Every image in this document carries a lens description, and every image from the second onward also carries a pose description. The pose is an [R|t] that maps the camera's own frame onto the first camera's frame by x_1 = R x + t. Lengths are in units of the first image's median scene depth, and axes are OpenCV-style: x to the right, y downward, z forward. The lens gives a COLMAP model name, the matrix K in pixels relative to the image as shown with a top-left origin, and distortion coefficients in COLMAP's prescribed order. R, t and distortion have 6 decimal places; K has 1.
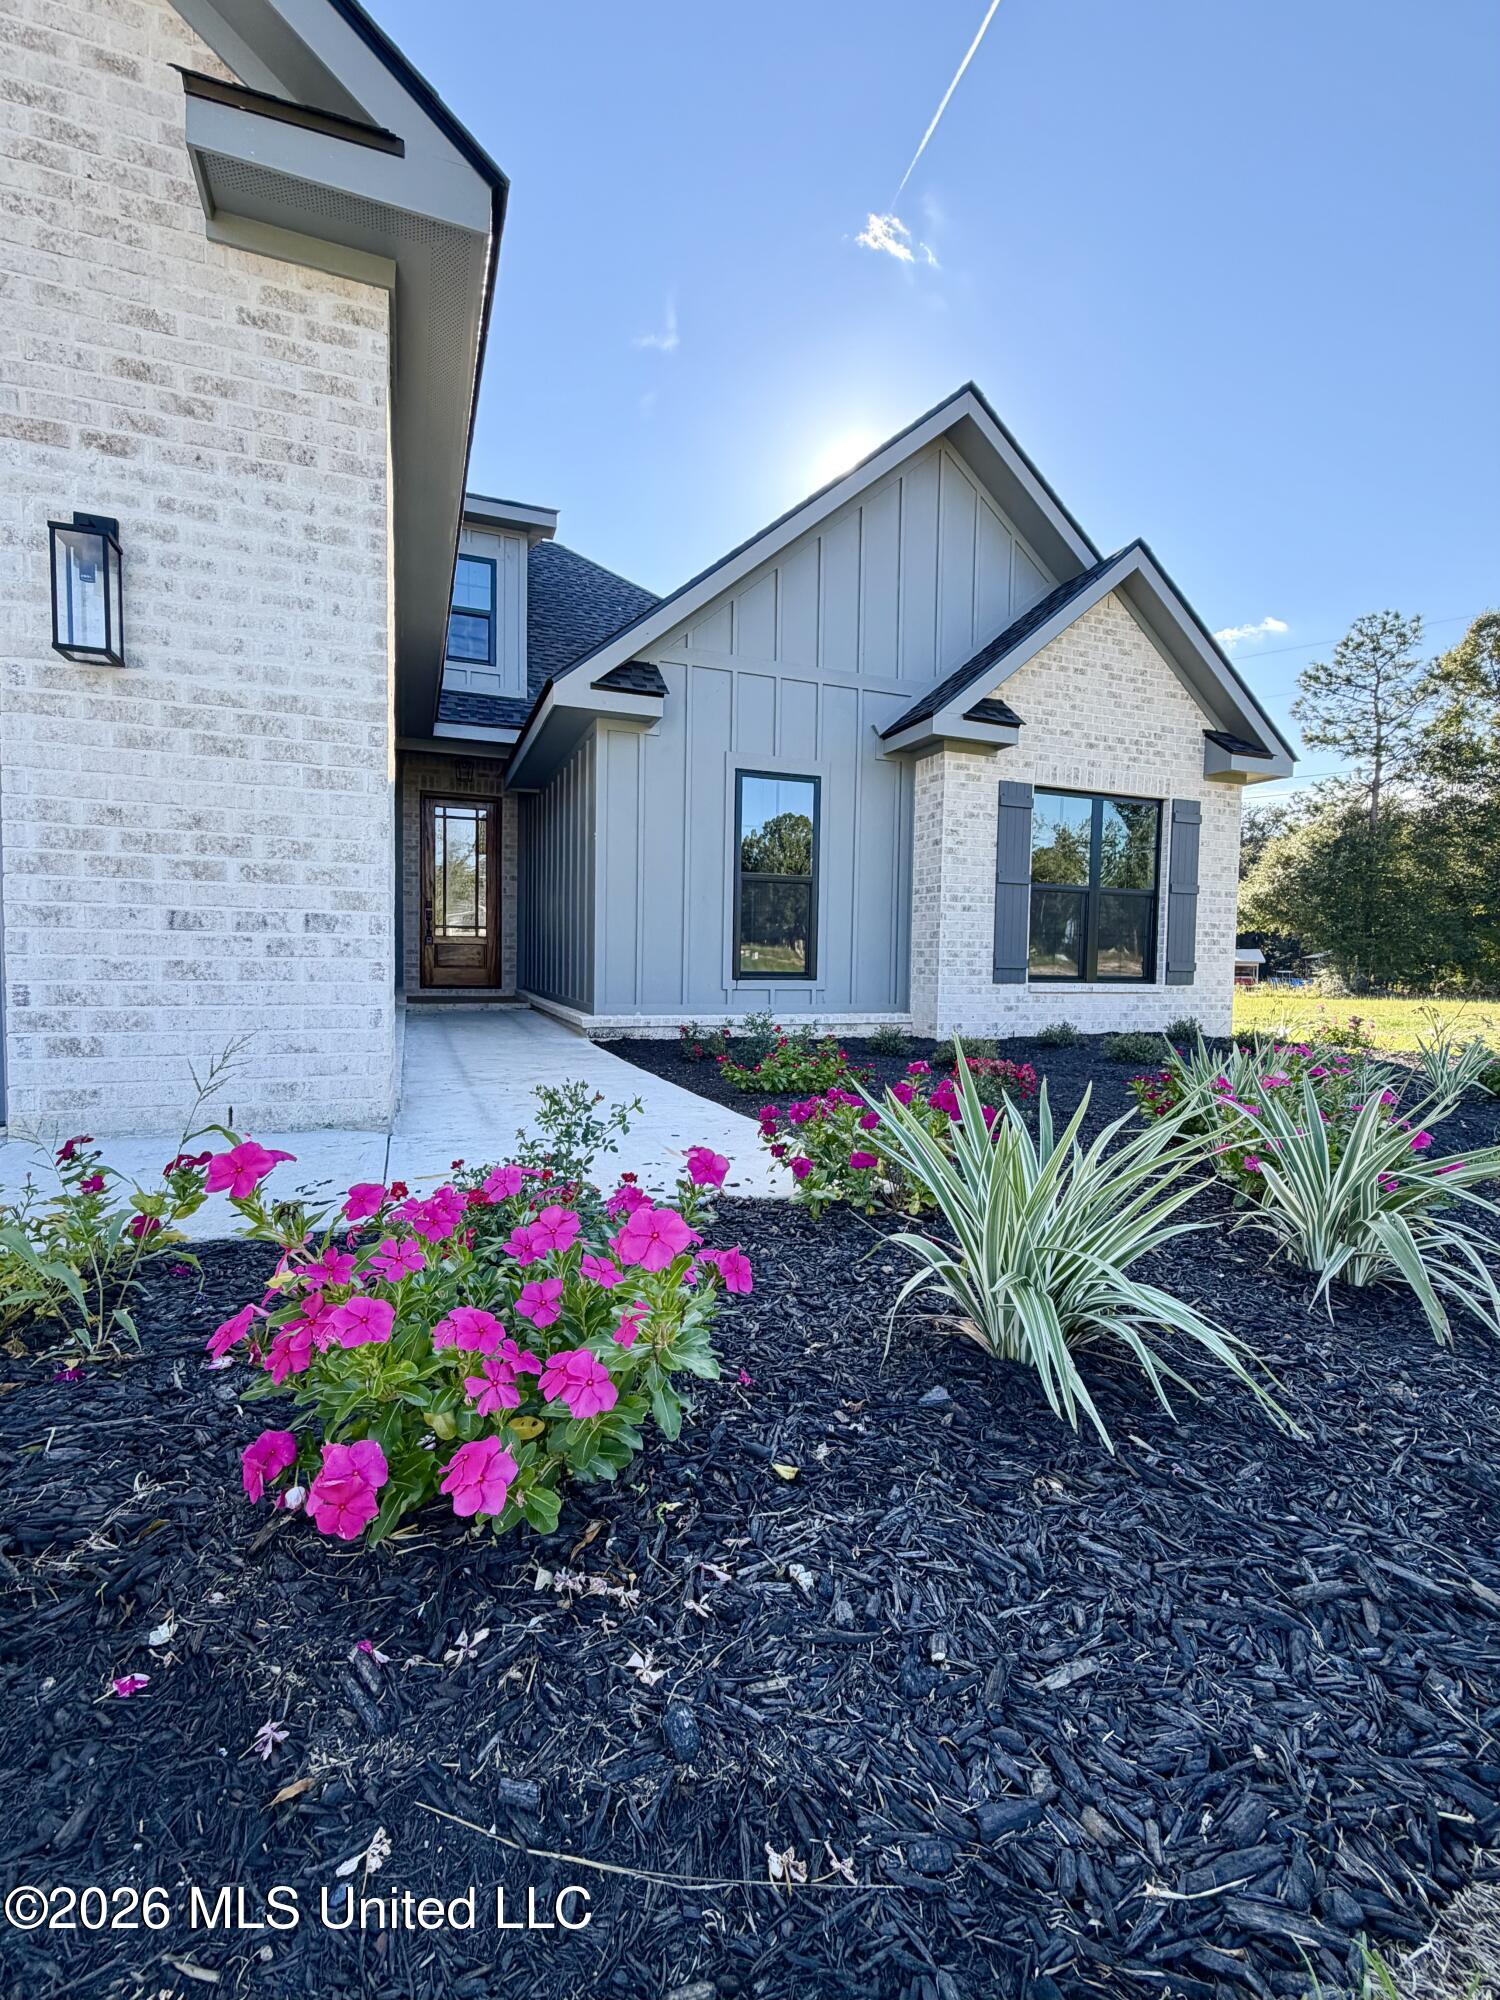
lens RADIAL K [[841.0, 0, 745.6], [0, 841.0, 1002.2], [0, 0, 1]] dist [-0.000422, -0.000264]
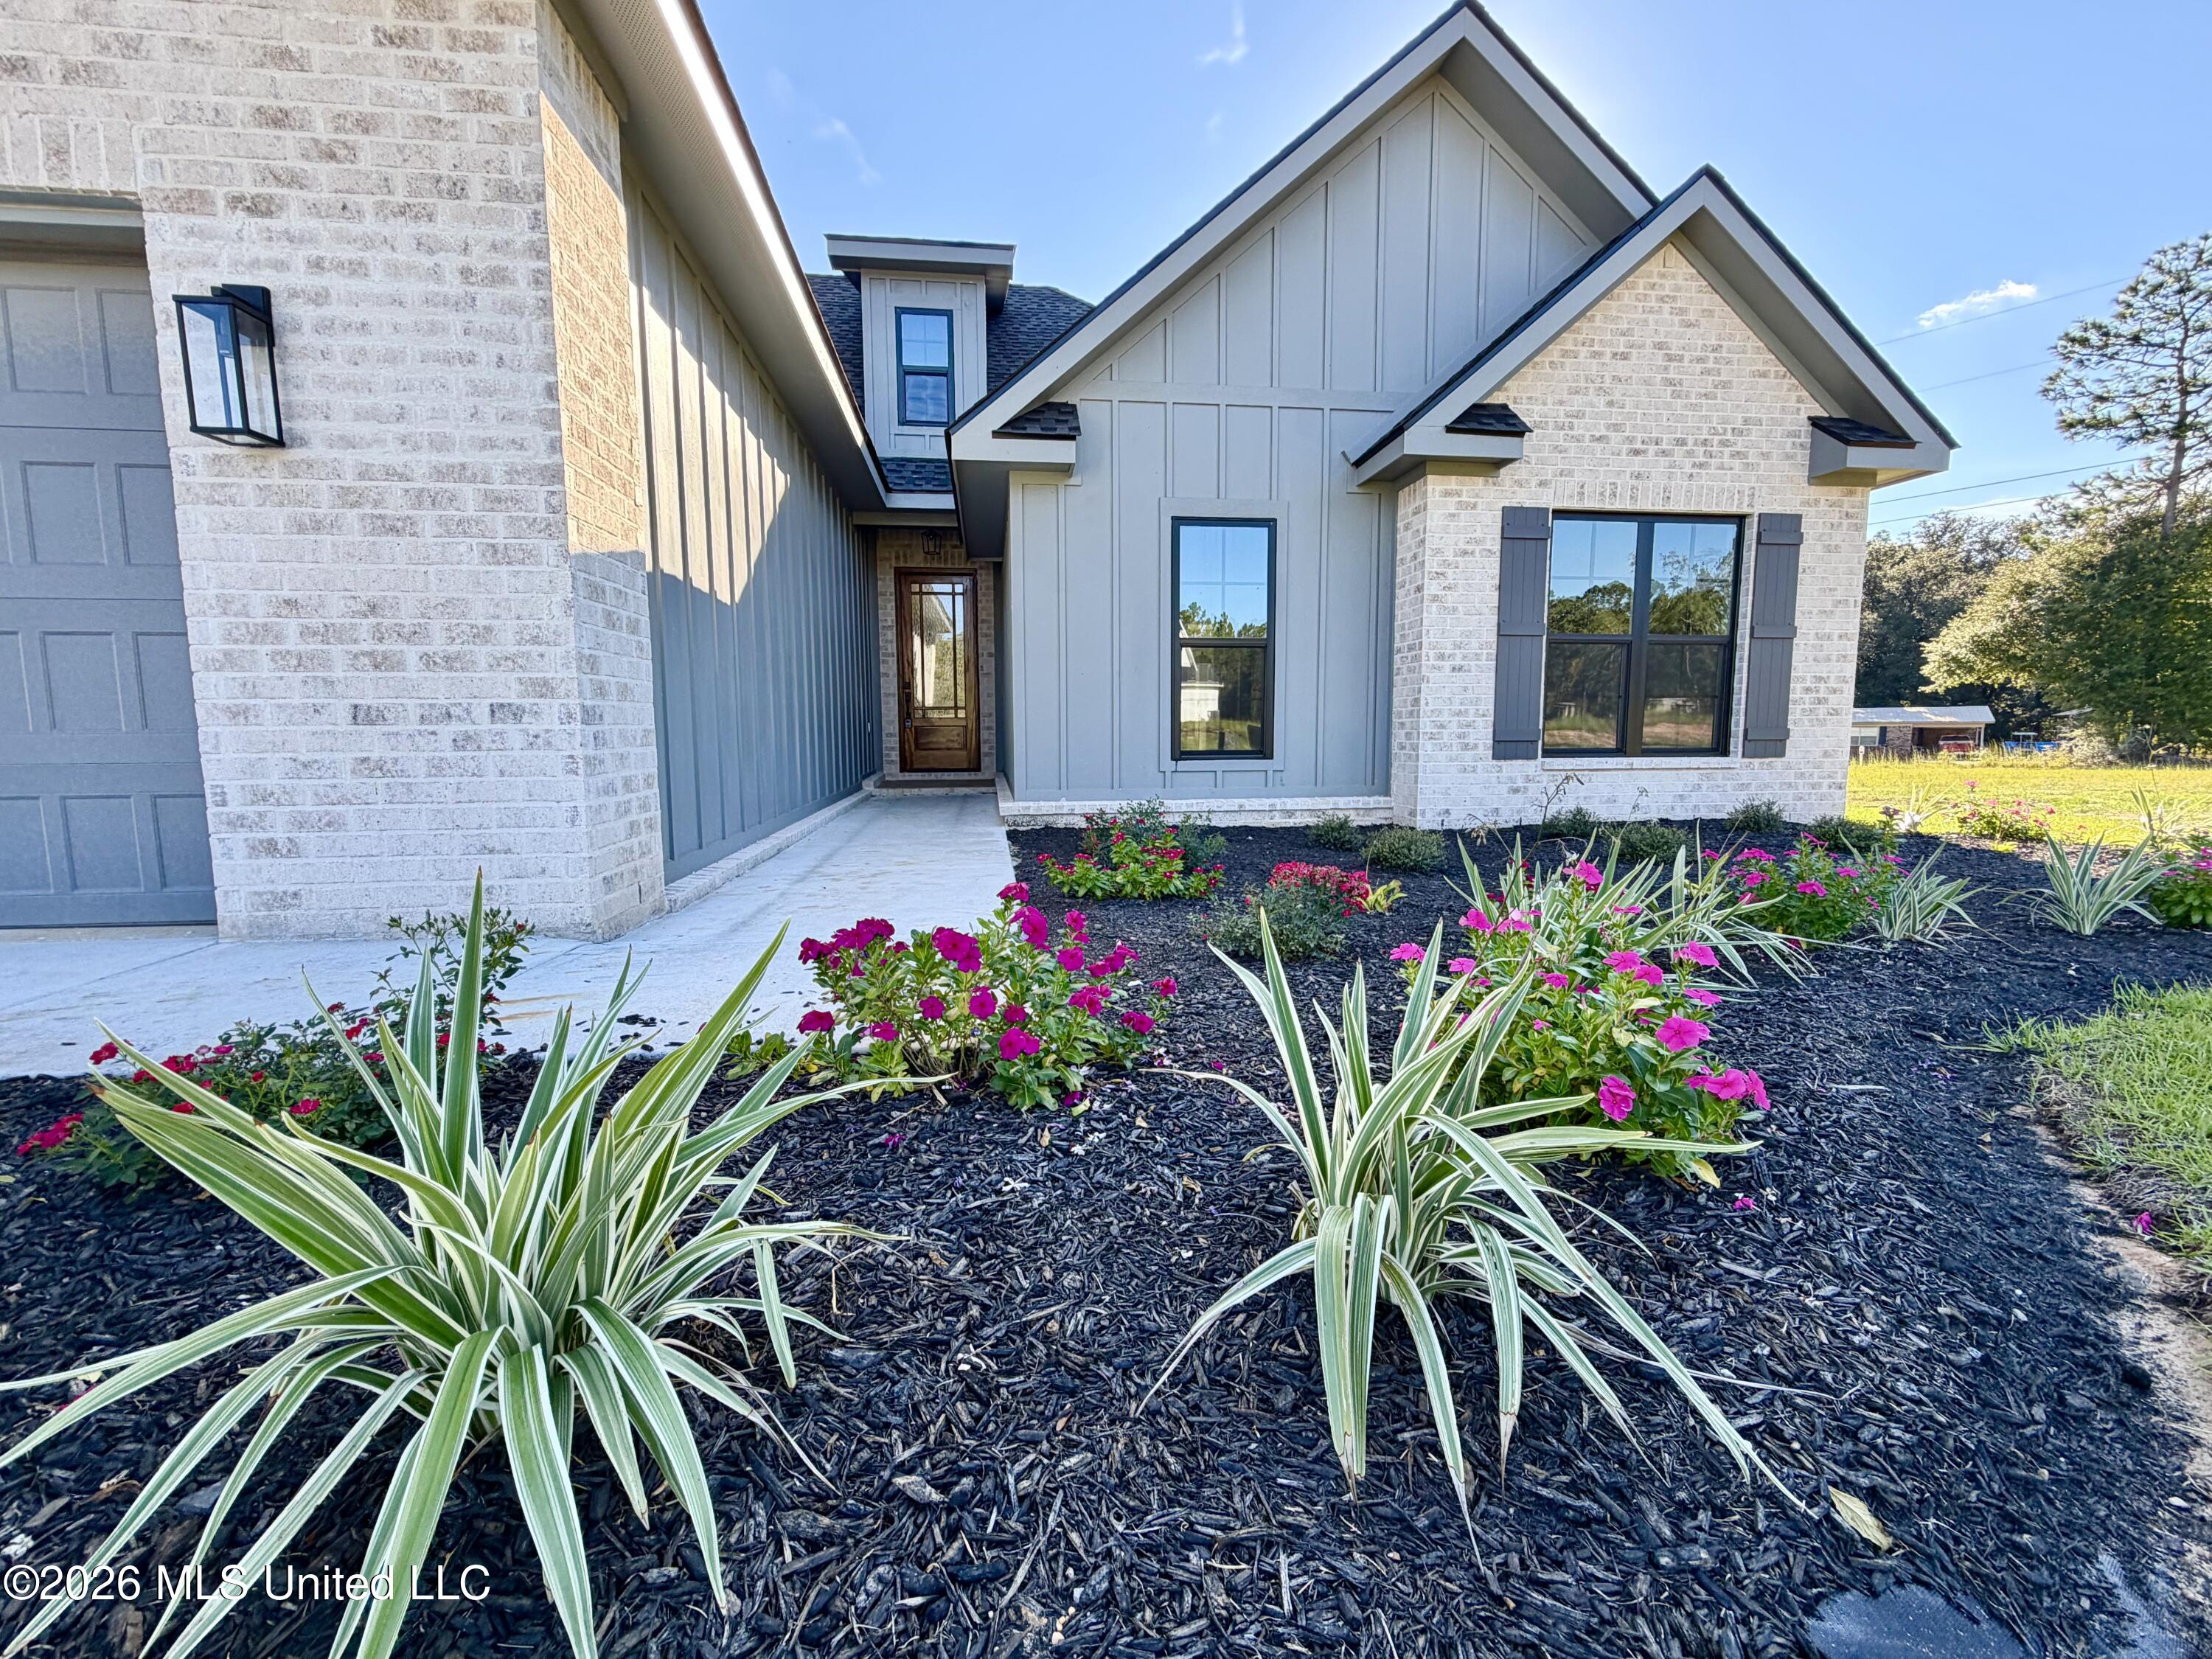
lens RADIAL K [[887.1, 0, 1111.4], [0, 887.1, 828.4], [0, 0, 1]] dist [-0.000477, -0.000179]
pose [[0.973504, 0.002149, -0.228658, 0.132096], [0.010094, 0.998577, 0.052363, -0.004530], [0.228445, -0.053283, 0.972098, 0.073999]]
